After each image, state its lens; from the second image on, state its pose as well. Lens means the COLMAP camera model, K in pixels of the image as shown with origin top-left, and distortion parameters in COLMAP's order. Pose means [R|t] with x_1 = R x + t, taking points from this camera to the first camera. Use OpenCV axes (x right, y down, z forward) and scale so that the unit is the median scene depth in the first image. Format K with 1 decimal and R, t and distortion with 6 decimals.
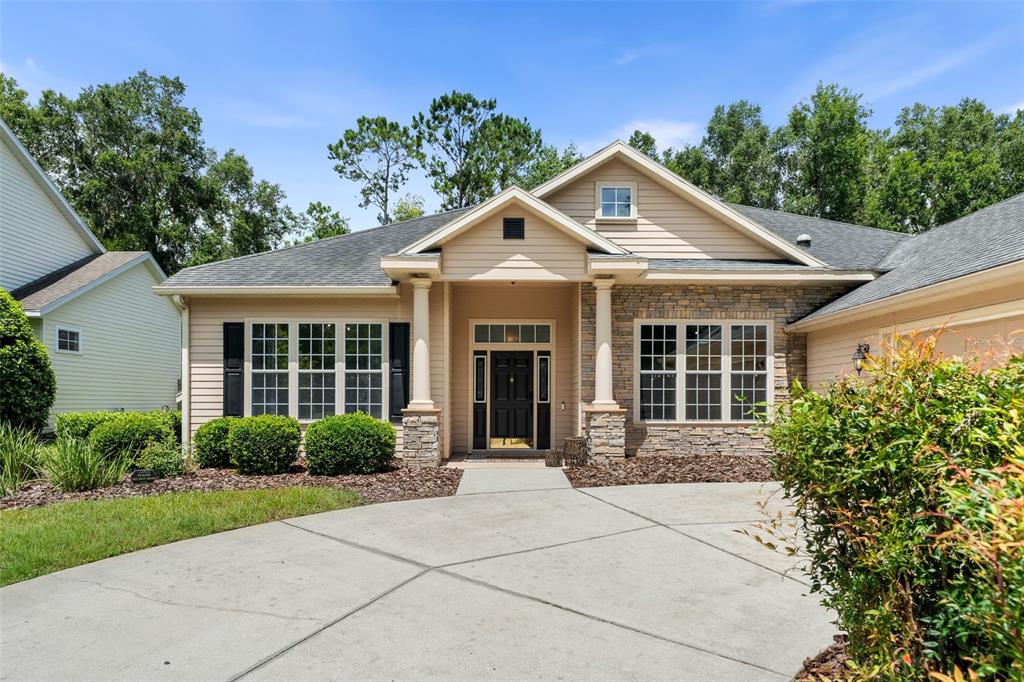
lens RADIAL K [[527.9, 0, 540.7], [0, 527.9, 400.6], [0, 0, 1]] dist [-0.000341, -0.000001]
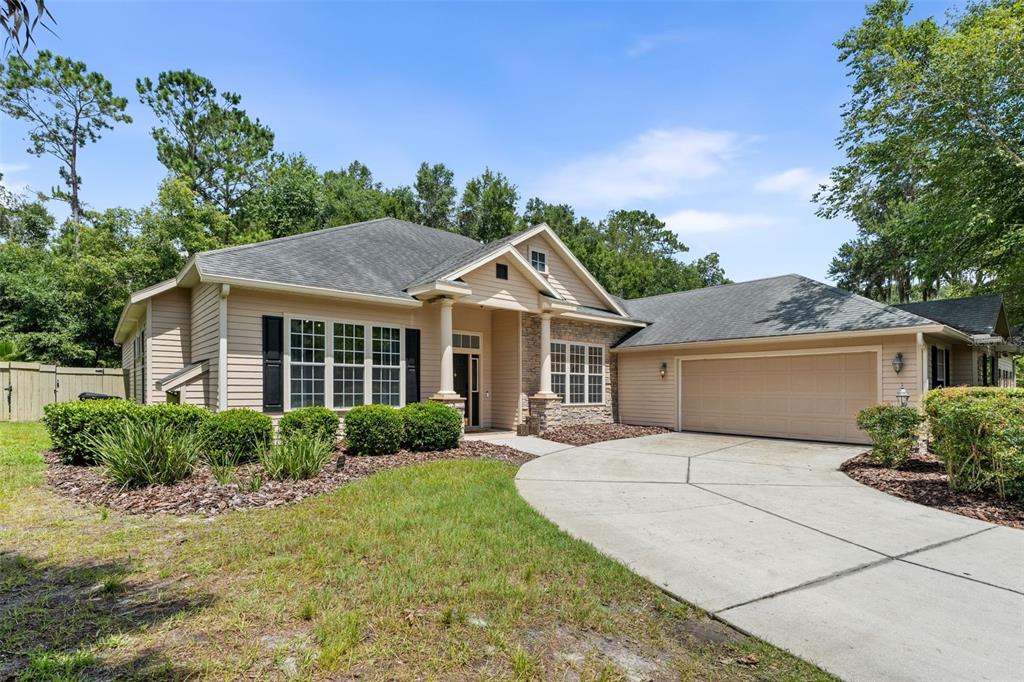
lens RADIAL K [[420.4, 0, 517.0], [0, 420.4, 387.4], [0, 0, 1]] dist [-0.000789, 0.000288]
pose [[0.823054, 0.008214, 0.567904, -0.633168], [-0.010512, 0.999944, 0.000772, -0.011948], [-0.567866, -0.006606, 0.823094, 0.032913]]
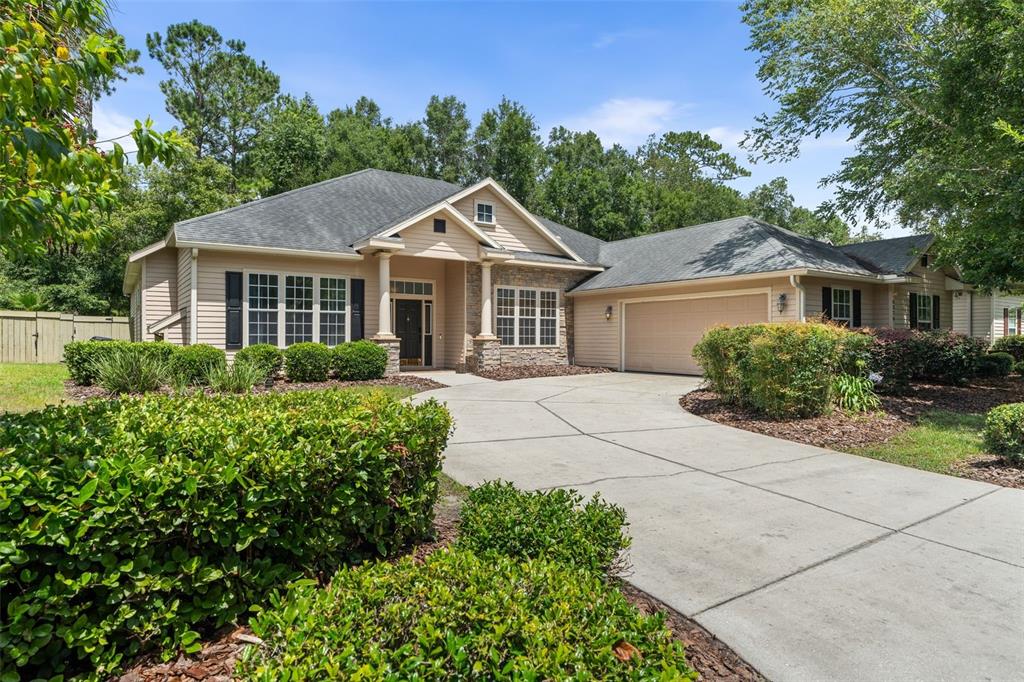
lens RADIAL K [[467.8, 0, 506.9], [0, 467.8, 331.9], [0, 0, 1]] dist [-0.000245, 0.000559]
pose [[0.868701, 0.006763, 0.495291, -0.548118], [-0.004167, 0.999971, -0.006346, 0.004119], [-0.495320, 0.003449, 0.868704, -0.319710]]
